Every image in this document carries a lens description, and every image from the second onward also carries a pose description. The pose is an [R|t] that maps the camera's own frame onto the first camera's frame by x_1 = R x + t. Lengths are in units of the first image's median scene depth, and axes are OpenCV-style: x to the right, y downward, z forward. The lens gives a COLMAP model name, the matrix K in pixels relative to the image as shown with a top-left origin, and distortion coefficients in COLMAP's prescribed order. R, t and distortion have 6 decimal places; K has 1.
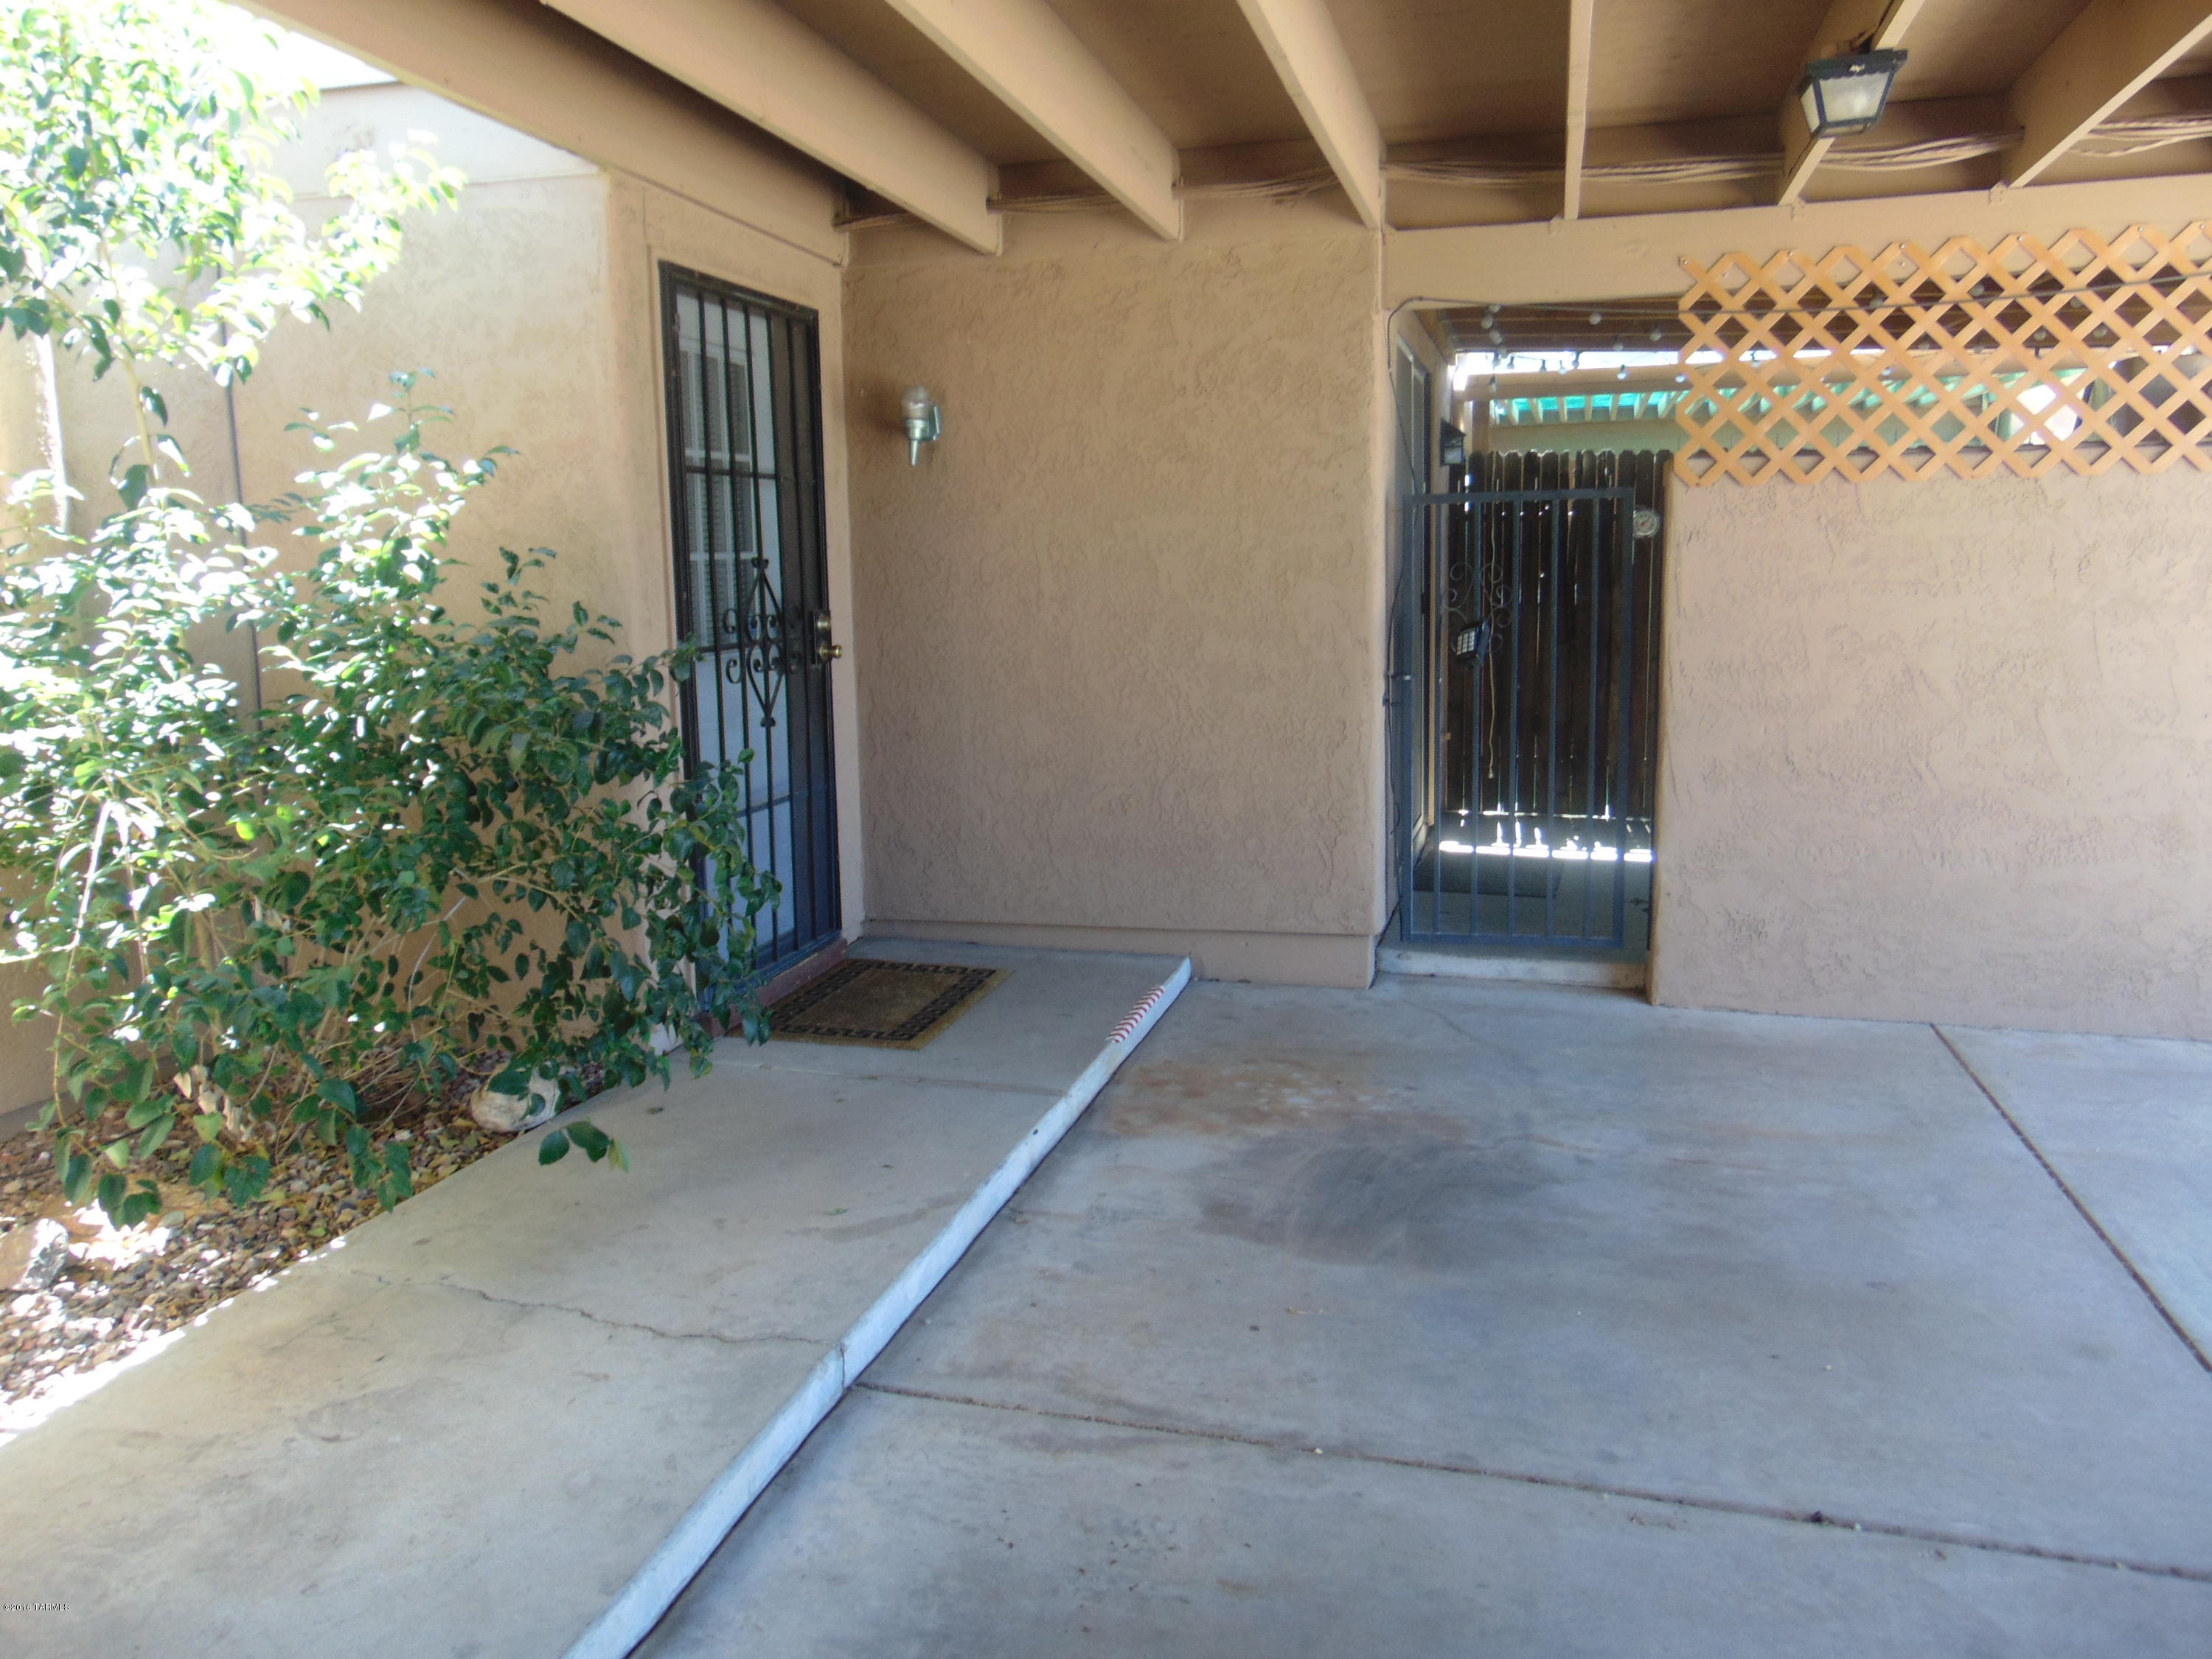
lens RADIAL K [[1663.9, 0, 1106.0], [0, 1663.9, 829.5], [0, 0, 1]] dist [-0.043237, 0.091310]
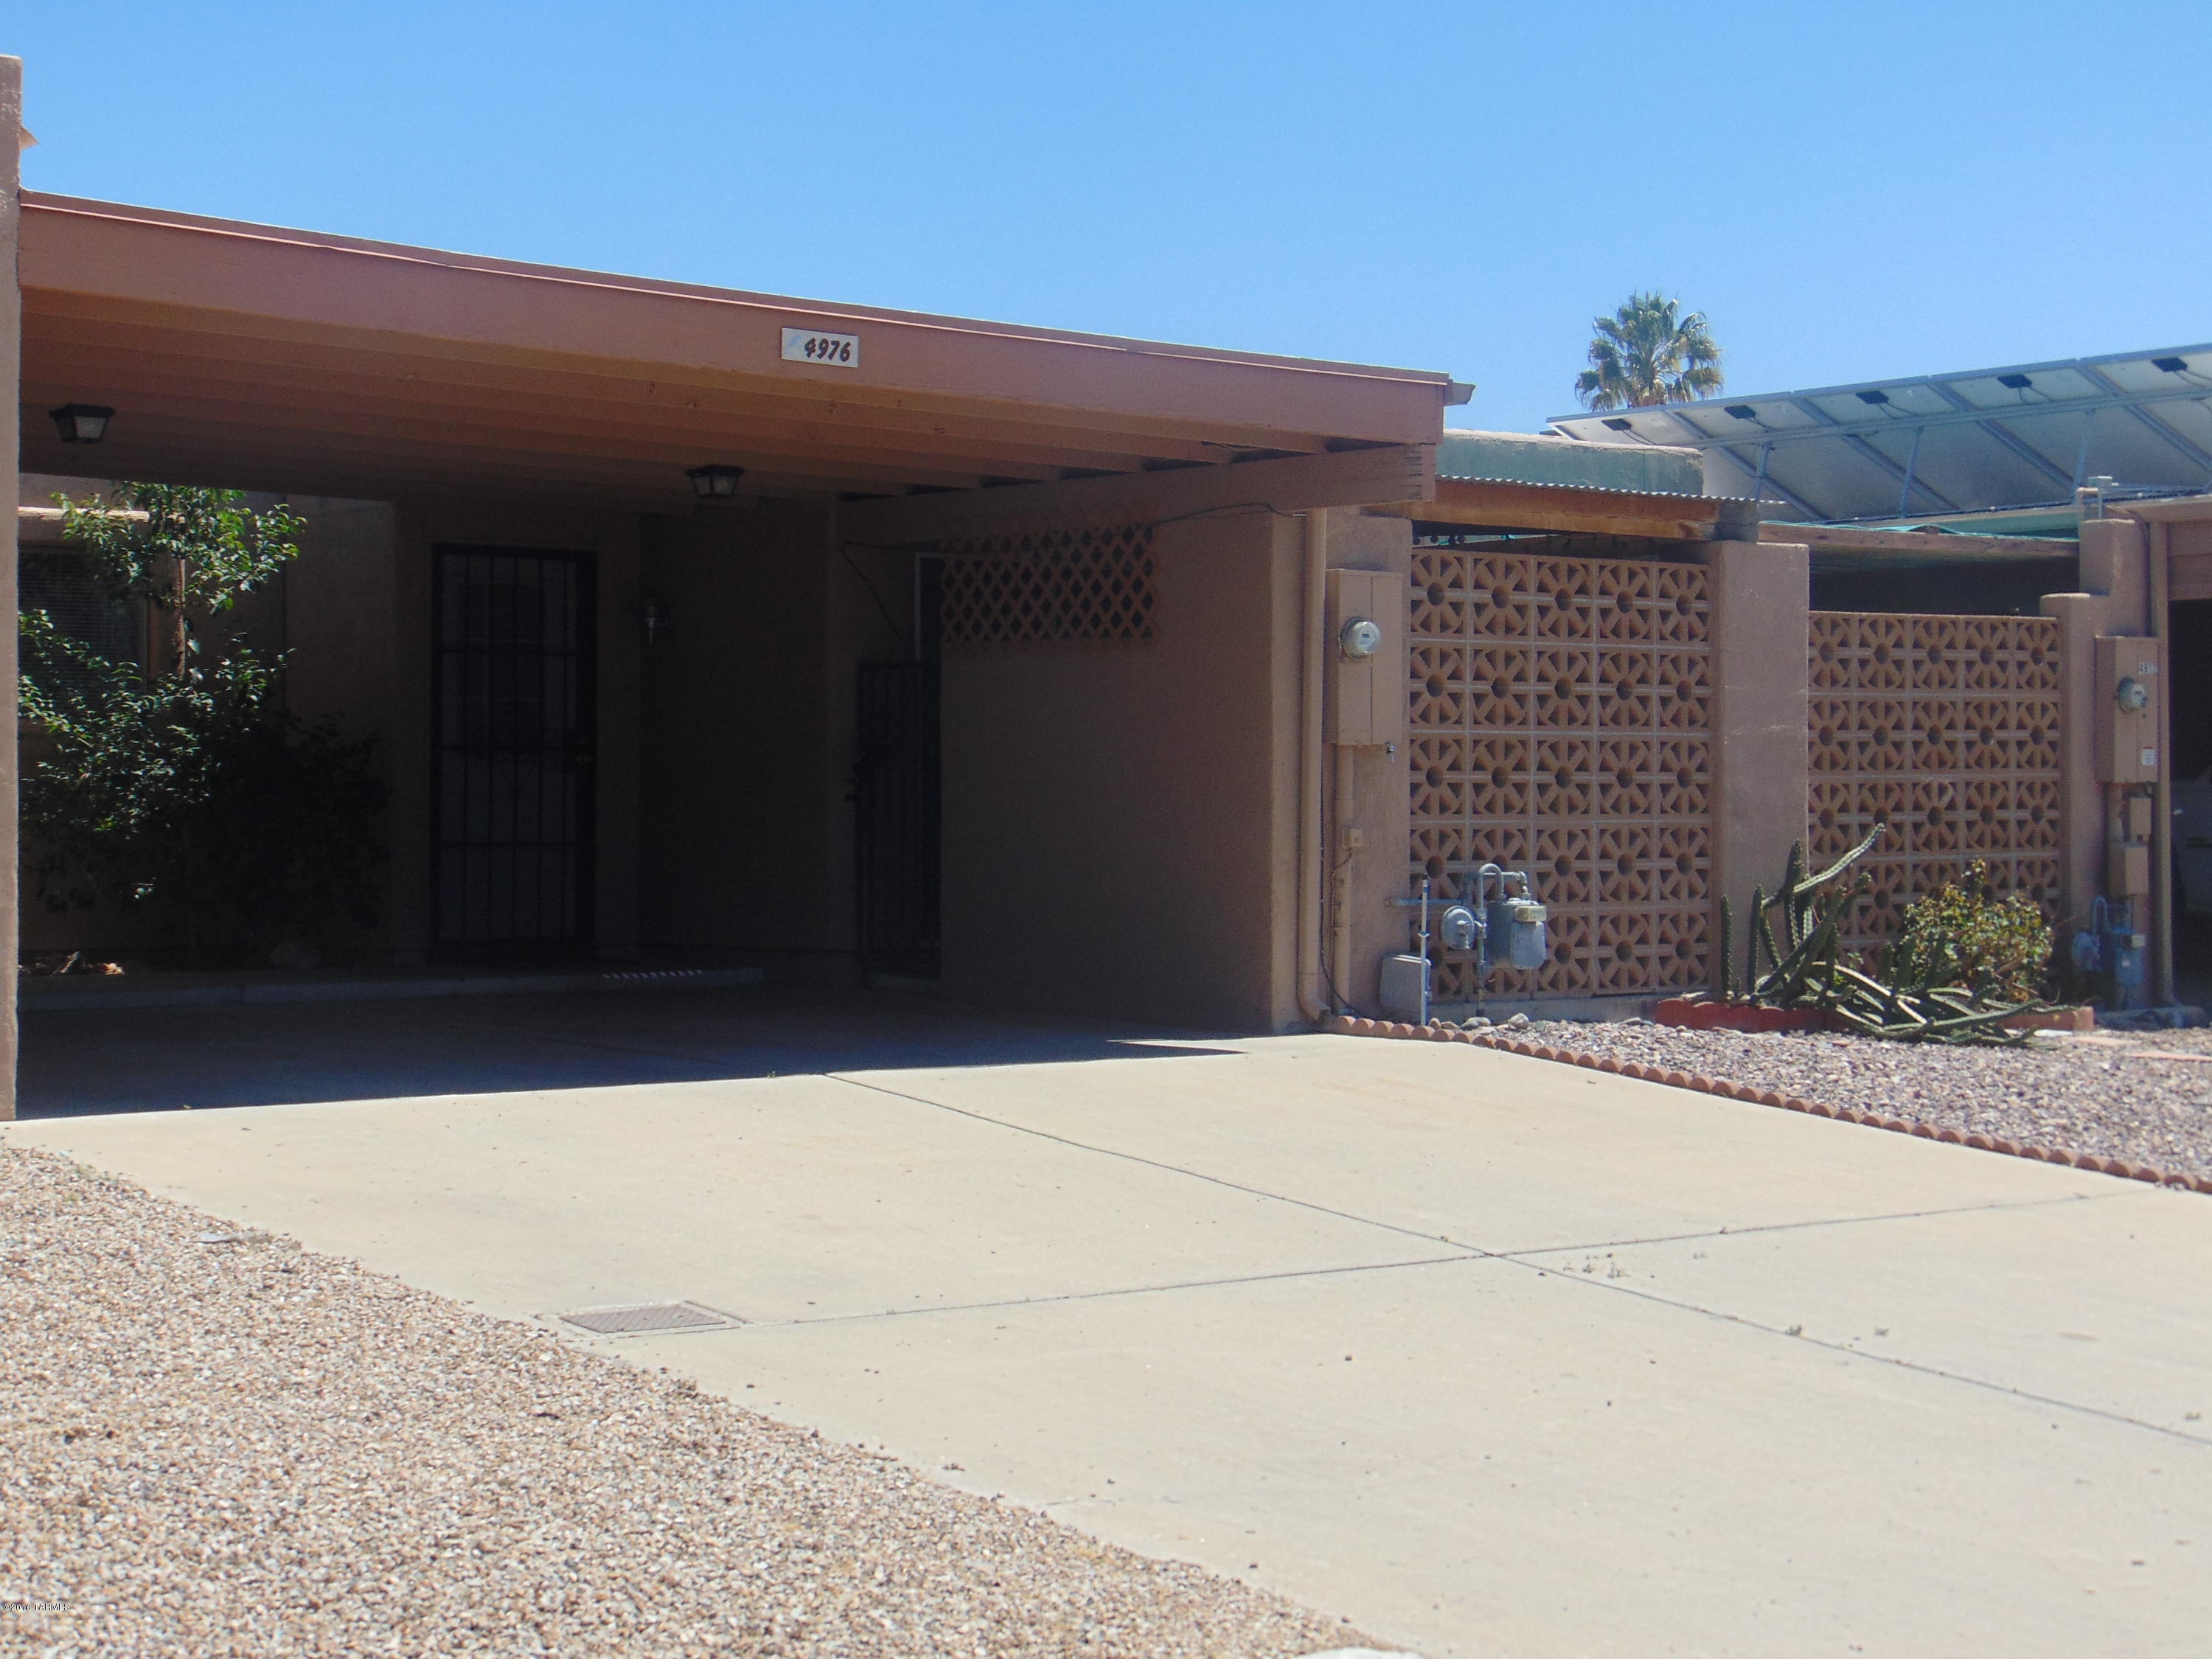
lens RADIAL K [[3831.4, 0, 1106.0], [0, 3831.4, 829.5], [0, 0, 1]] dist [0.080191, 0.079943]
pose [[0.808209, 0.026791, -0.588286, 3.162368], [-0.112602, 0.987564, -0.109722, 0.405618], [0.578030, 0.154920, 0.801175, -2.183109]]
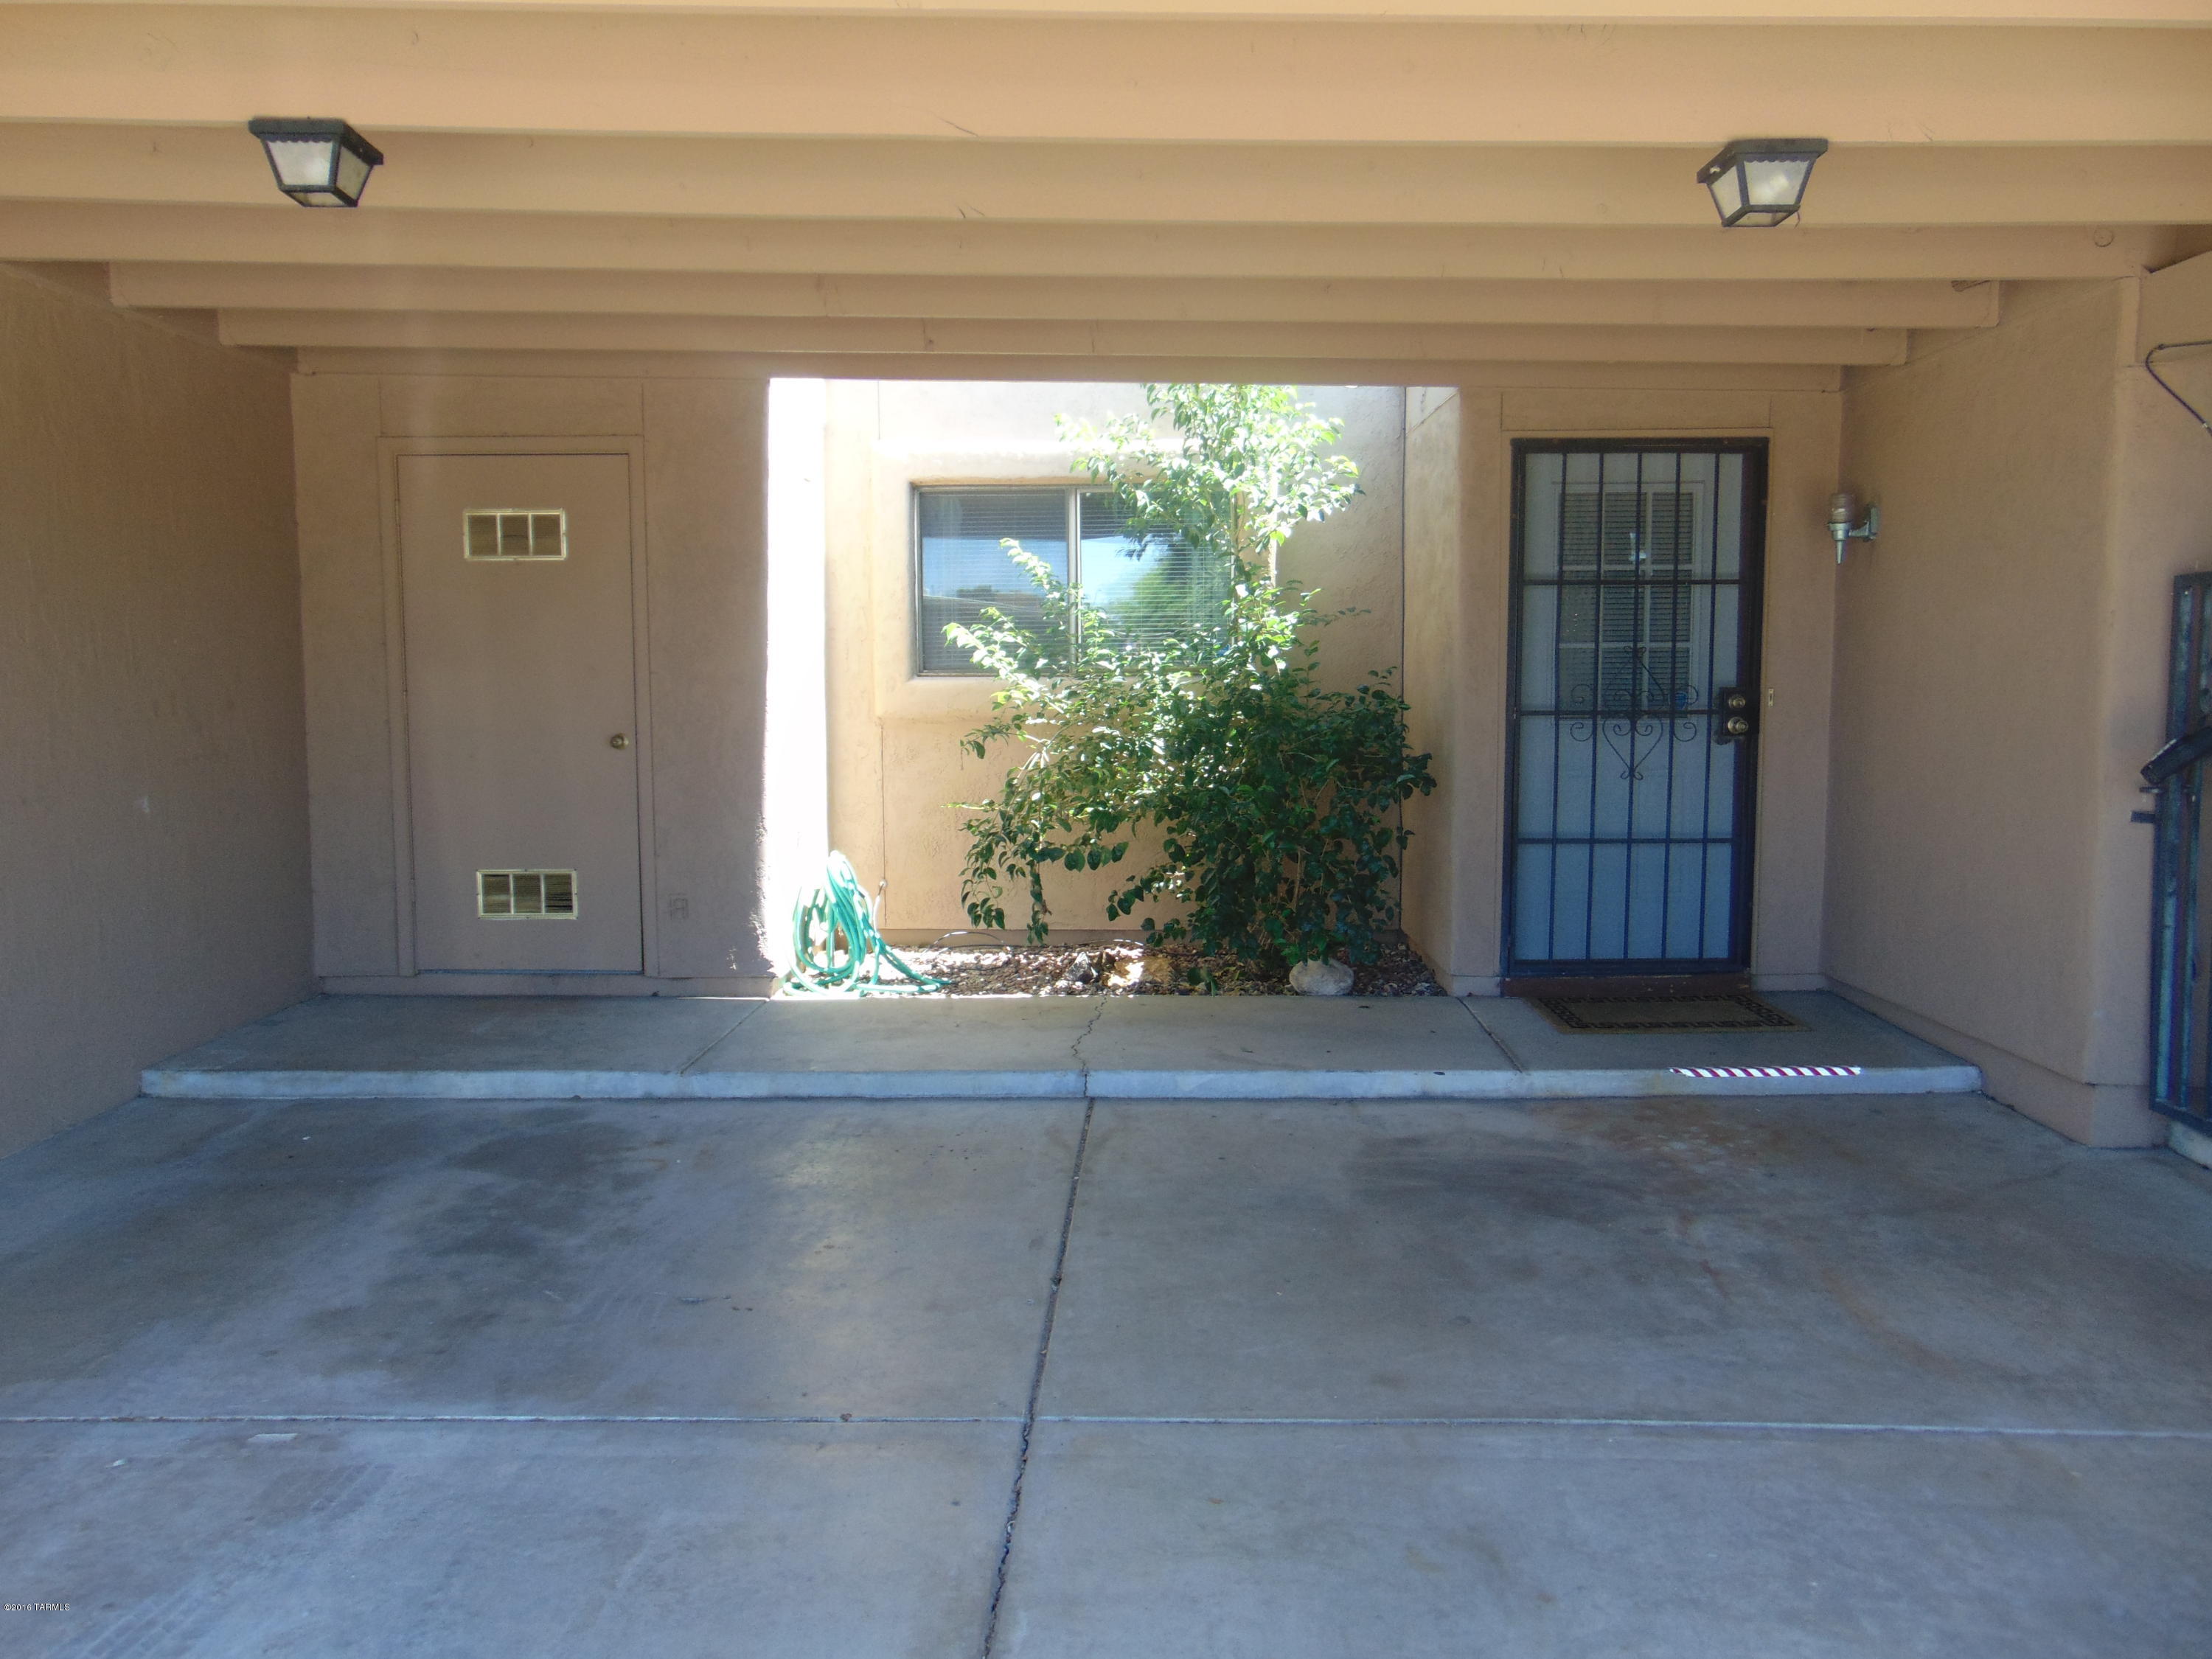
lens RADIAL K [[1662.0, 0, 1106.0], [0, 1662.0, 829.5], [0, 0, 1]] dist [-0.009189, 0.044575]
pose [[0.239148, 0.110432, -0.964683, 1.131500], [-0.157602, 0.984752, 0.073659, -0.065982], [0.958107, 0.134421, 0.252906, 0.366235]]
